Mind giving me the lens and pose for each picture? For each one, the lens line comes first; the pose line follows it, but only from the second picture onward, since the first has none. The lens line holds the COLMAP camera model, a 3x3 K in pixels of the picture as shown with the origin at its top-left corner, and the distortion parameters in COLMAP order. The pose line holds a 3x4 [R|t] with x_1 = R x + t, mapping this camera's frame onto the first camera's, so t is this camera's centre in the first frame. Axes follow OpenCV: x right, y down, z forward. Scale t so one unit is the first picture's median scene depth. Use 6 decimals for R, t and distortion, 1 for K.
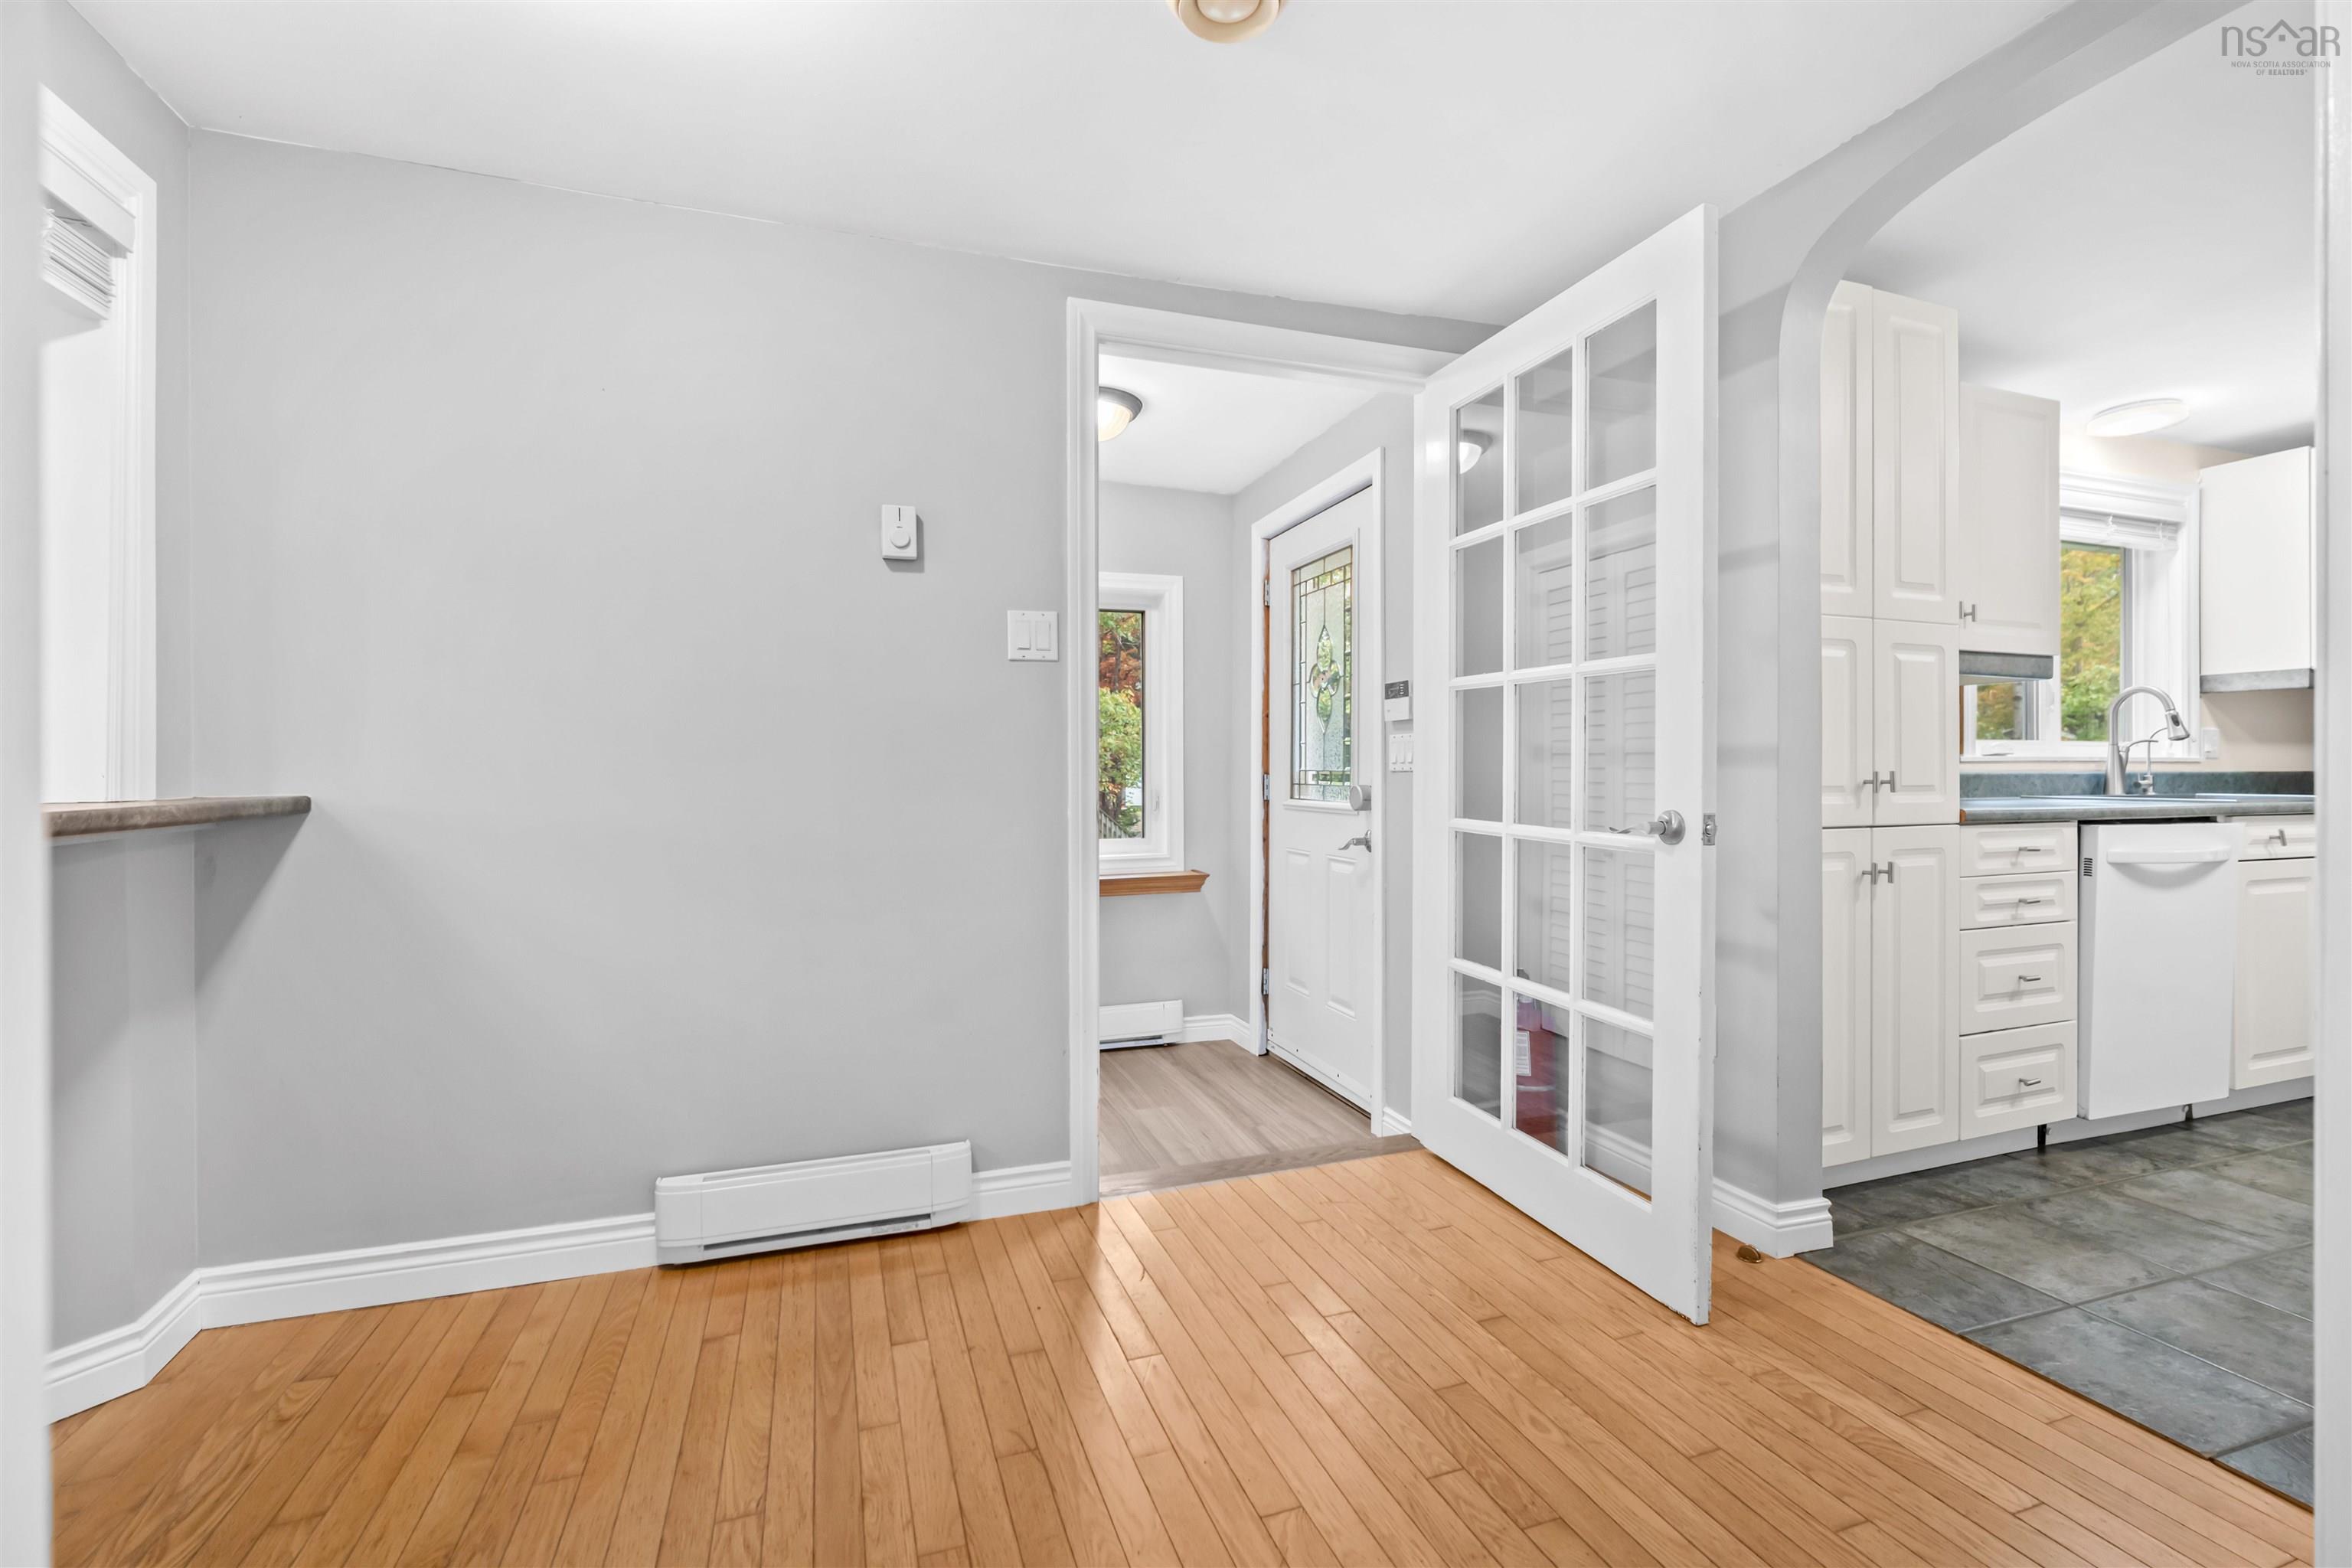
lens RADIAL K [[1023.3, 0, 1185.2], [0, 1023.3, 771.3], [0, 0, 1]] dist [-0.016345, 0.005717]
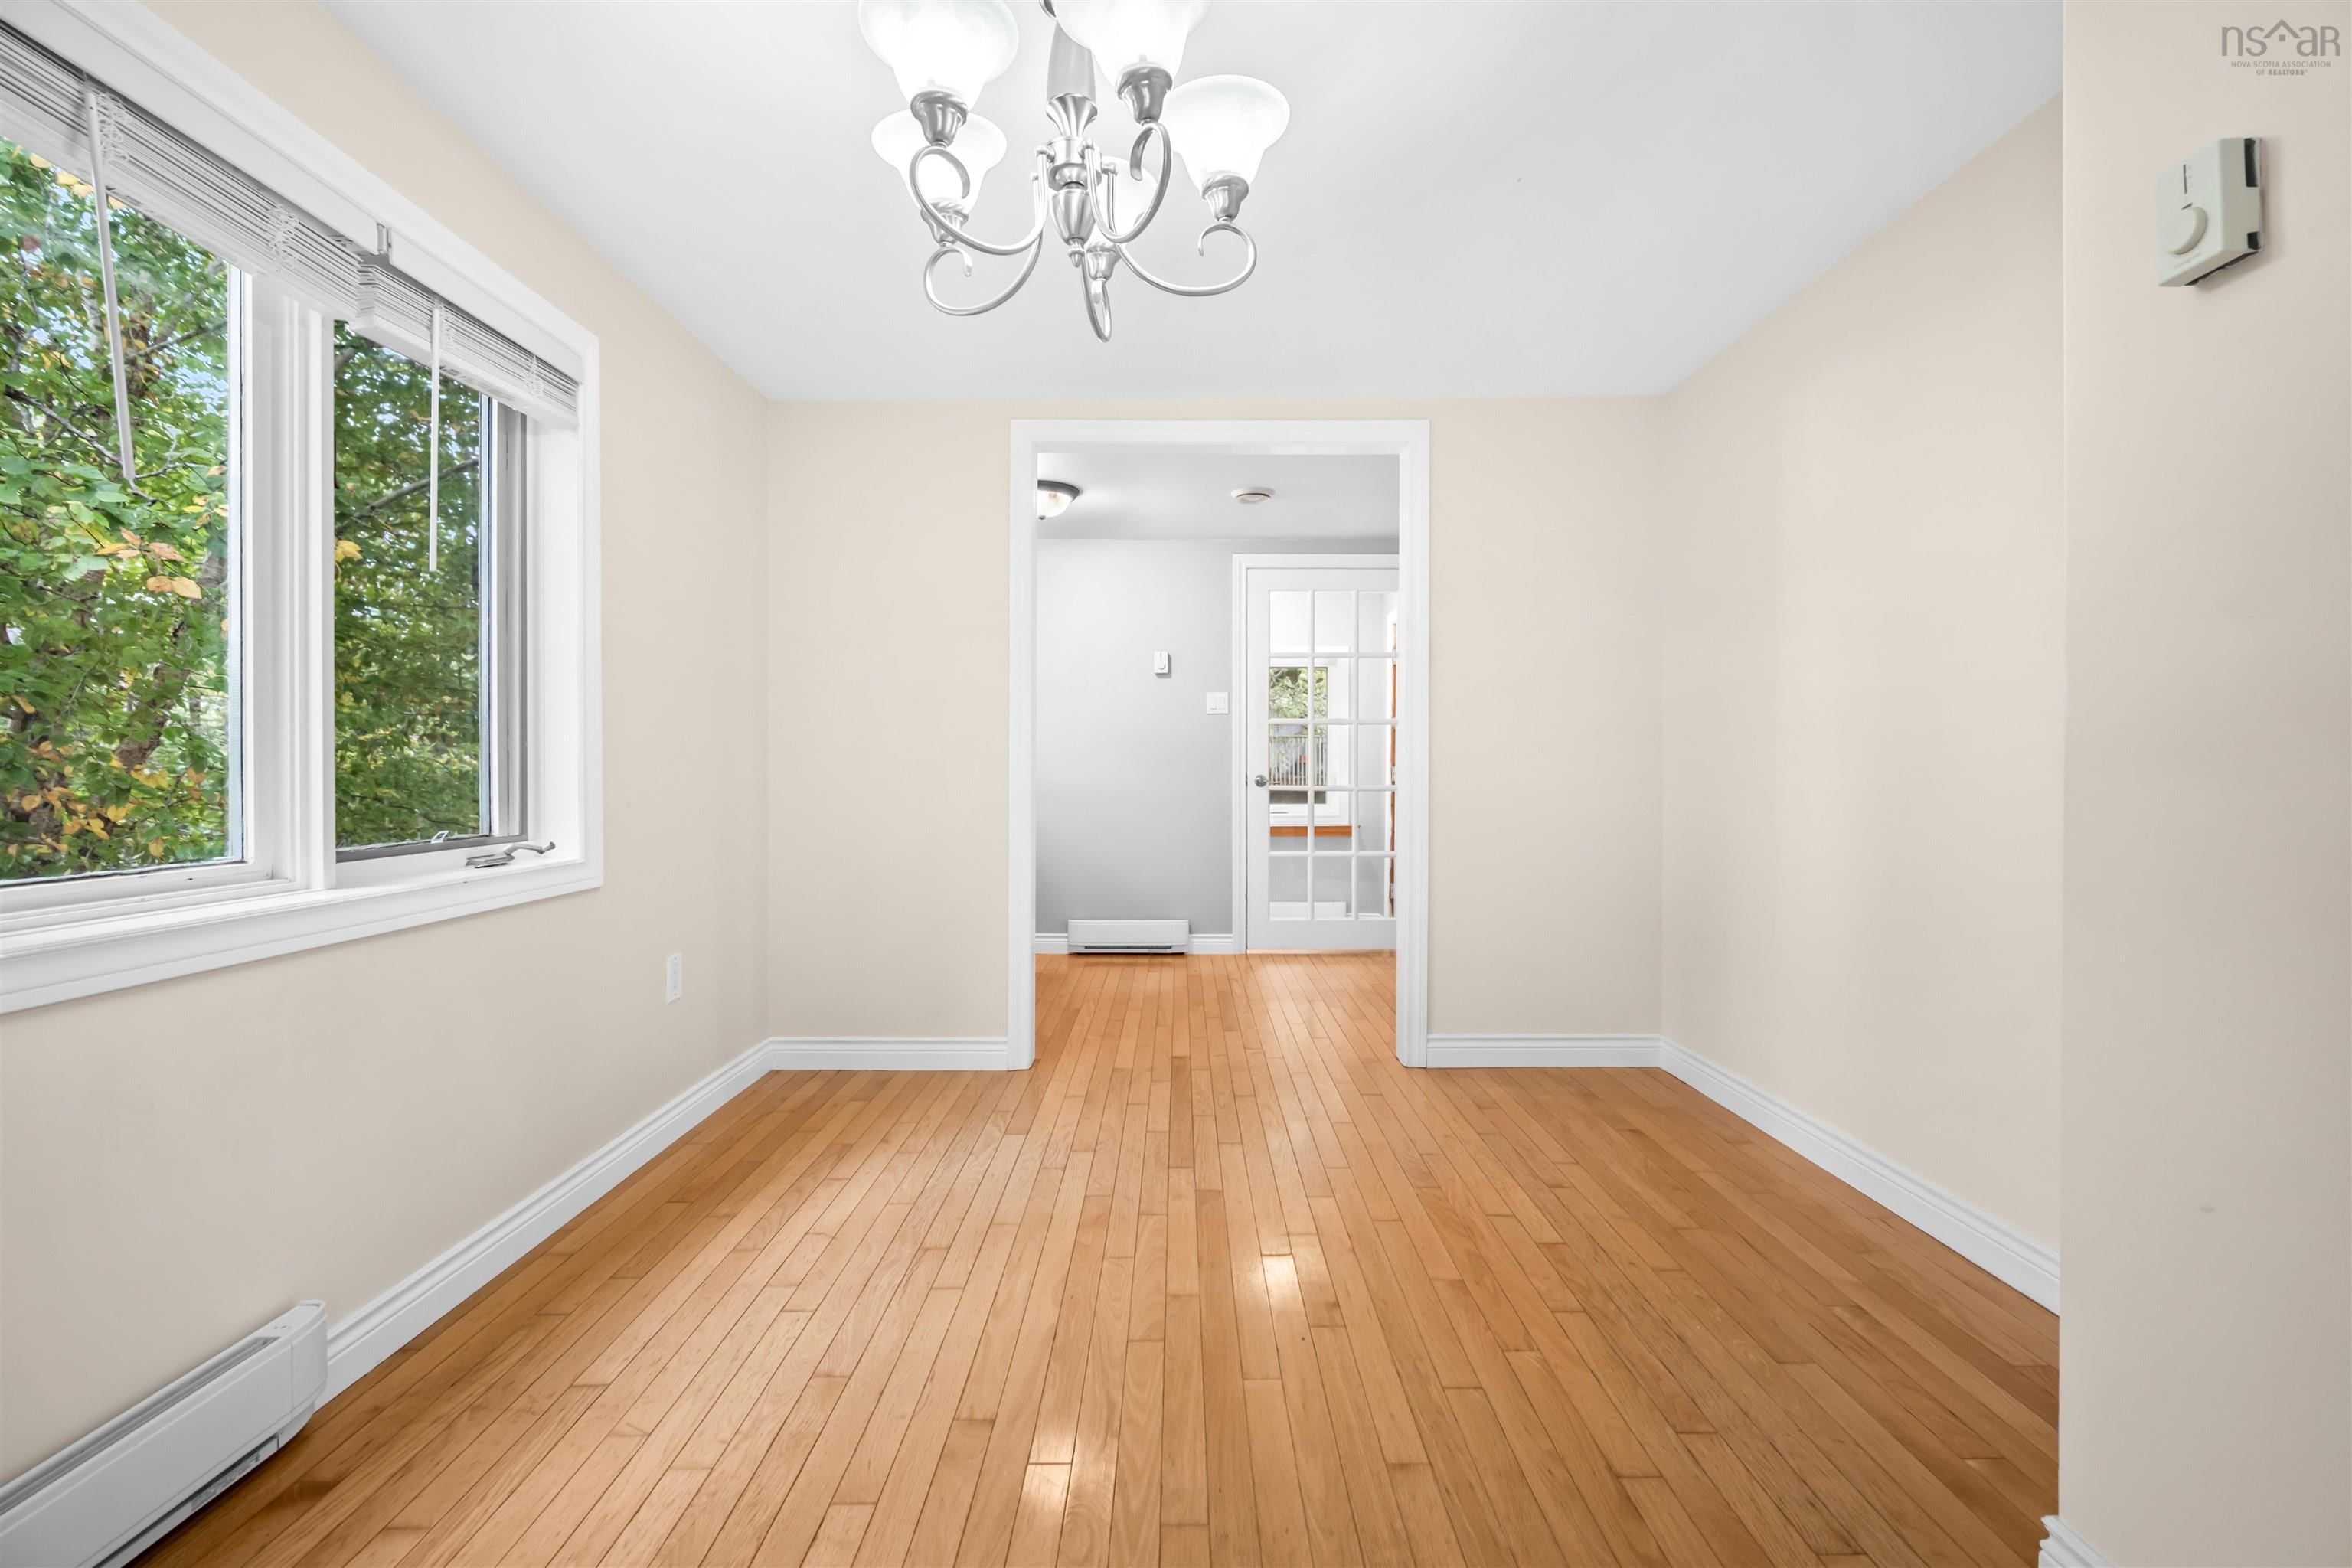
lens RADIAL K [[1023.3, 0, 1172.1], [0, 1023.3, 773.8], [0, 0, 1]] dist [-0.016345, 0.005717]
pose [[0.939246, 0.009872, -0.343102, 0.479539], [-0.007431, 0.999937, 0.008426, 0.007365], [0.343164, -0.005364, 0.939260, -1.050221]]
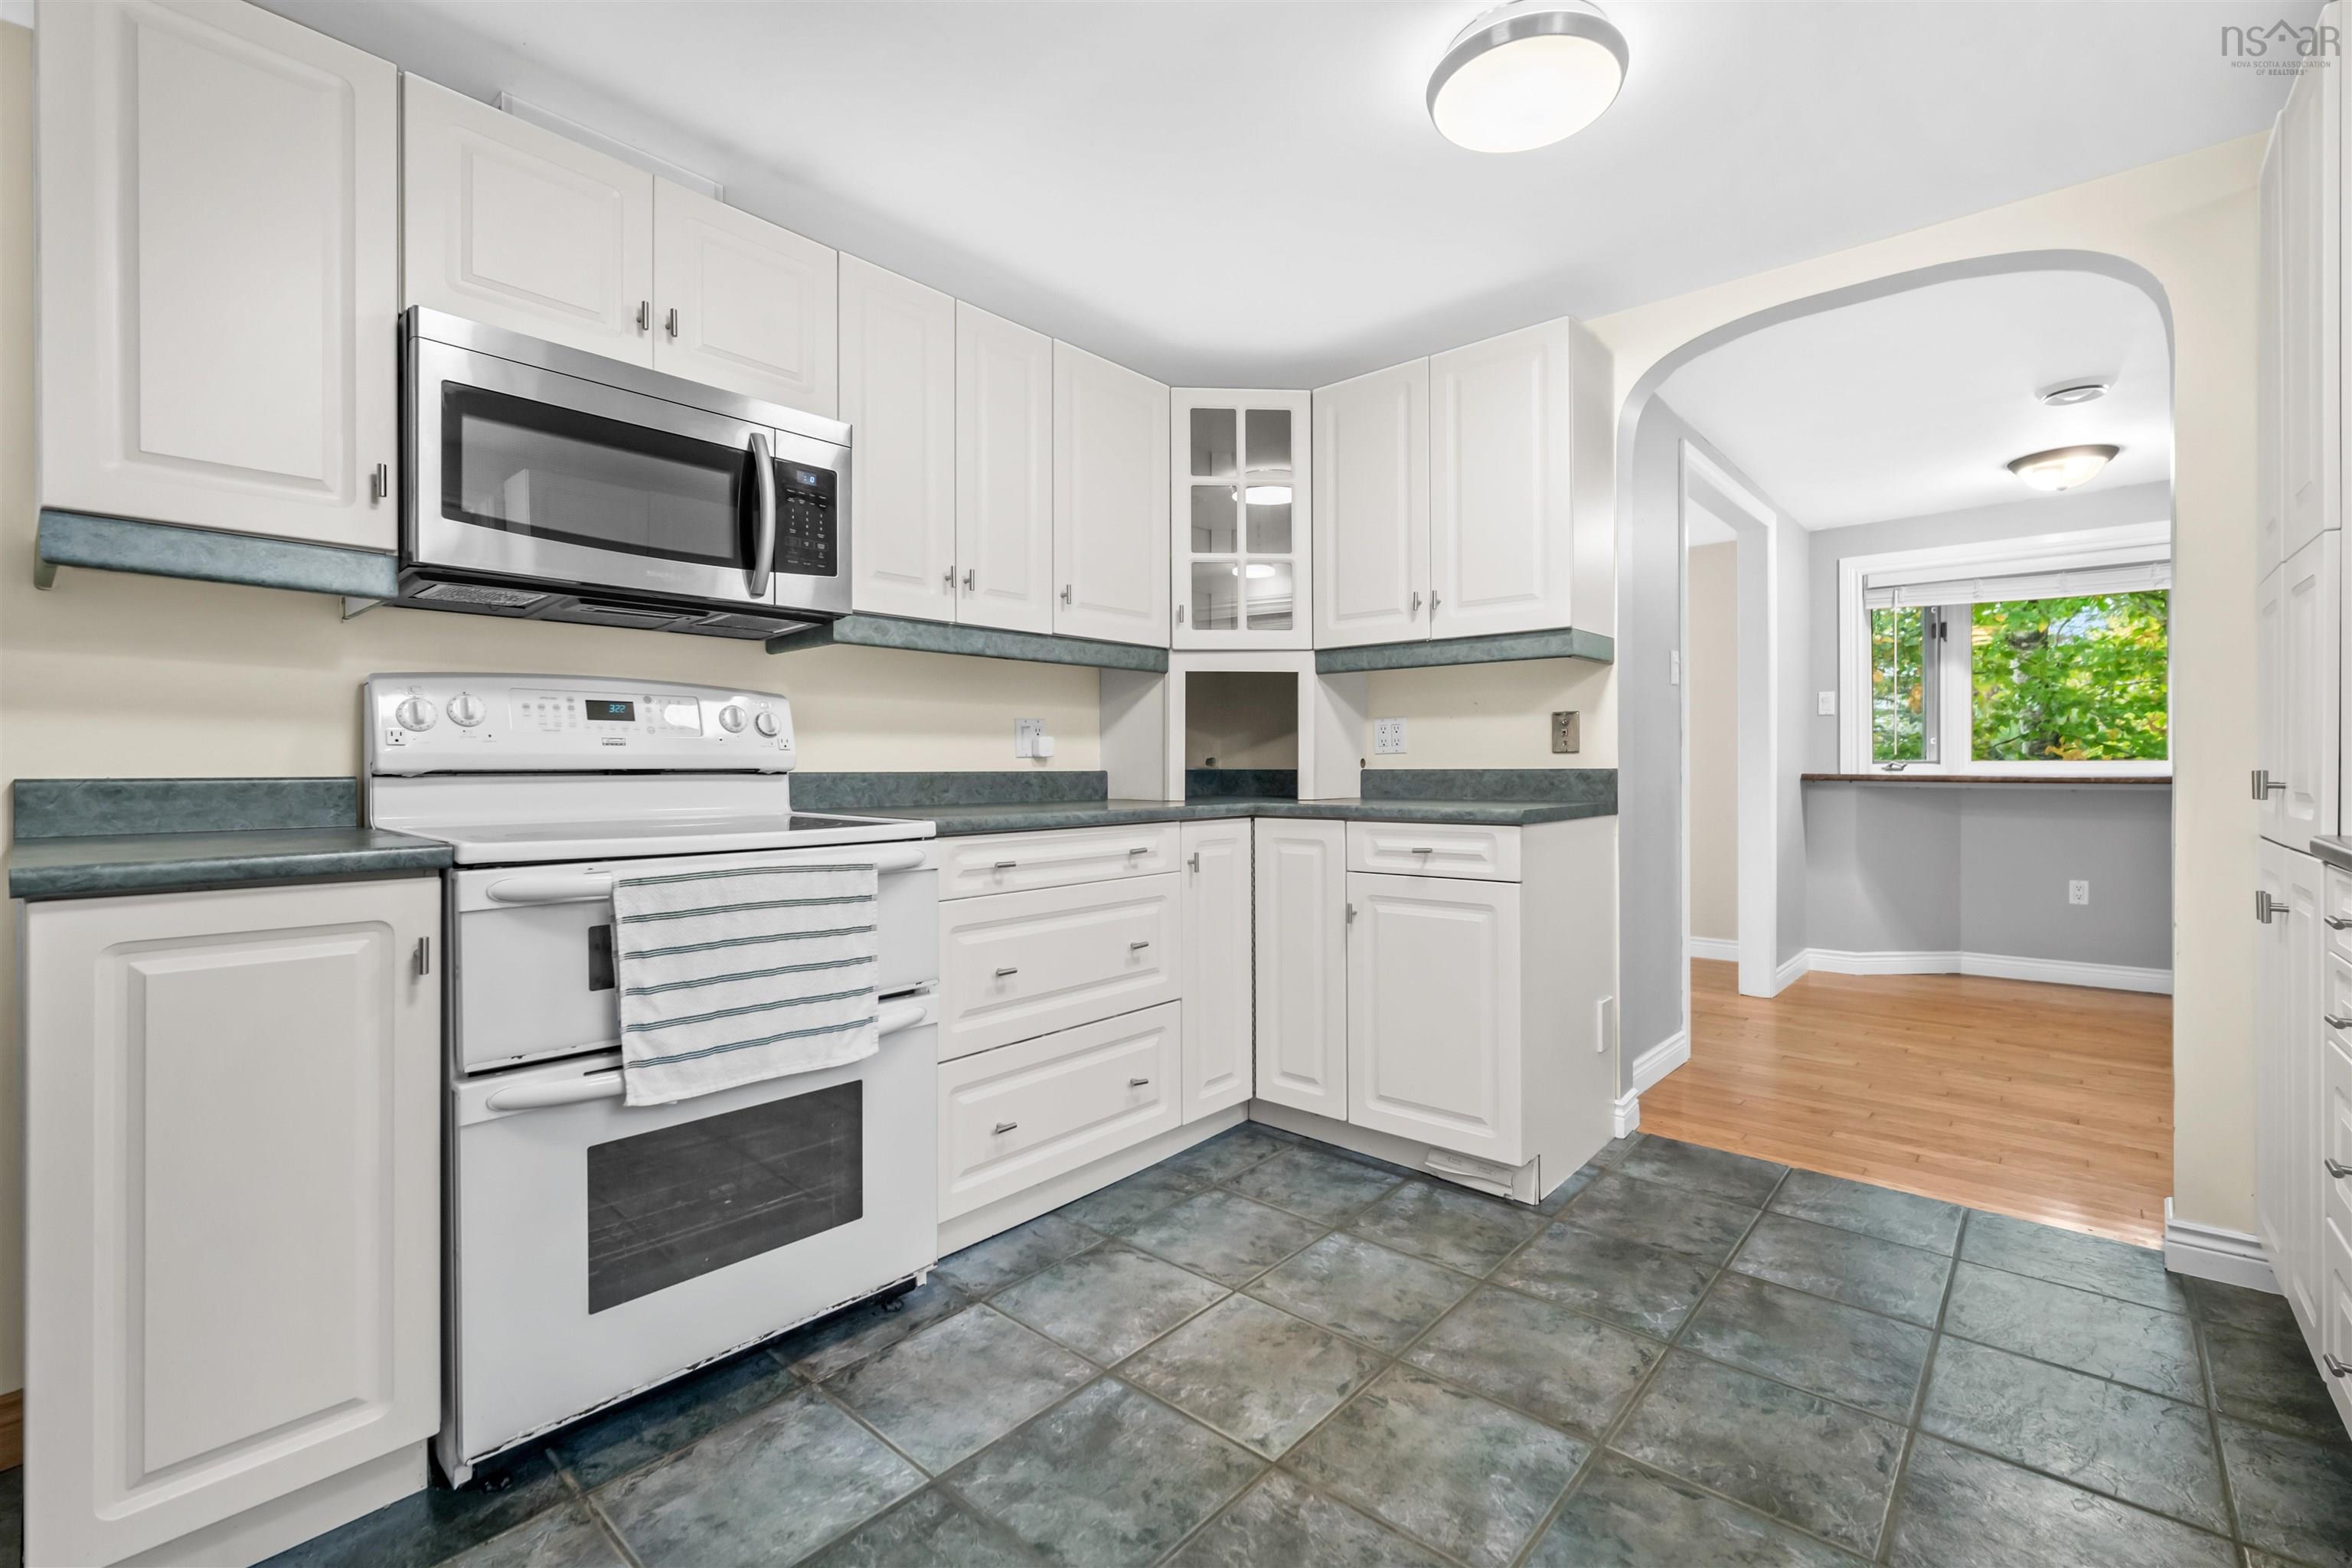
lens RADIAL K [[1023.3, 0, 1181.1], [0, 1023.3, 766.3], [0, 0, 1]] dist [-0.016345, 0.005717]
pose [[-0.873638, 0.005425, -0.486546, 1.536198], [0.003668, 0.999983, 0.004564, -0.008988], [0.486562, 0.002203, -0.873643, 1.111193]]
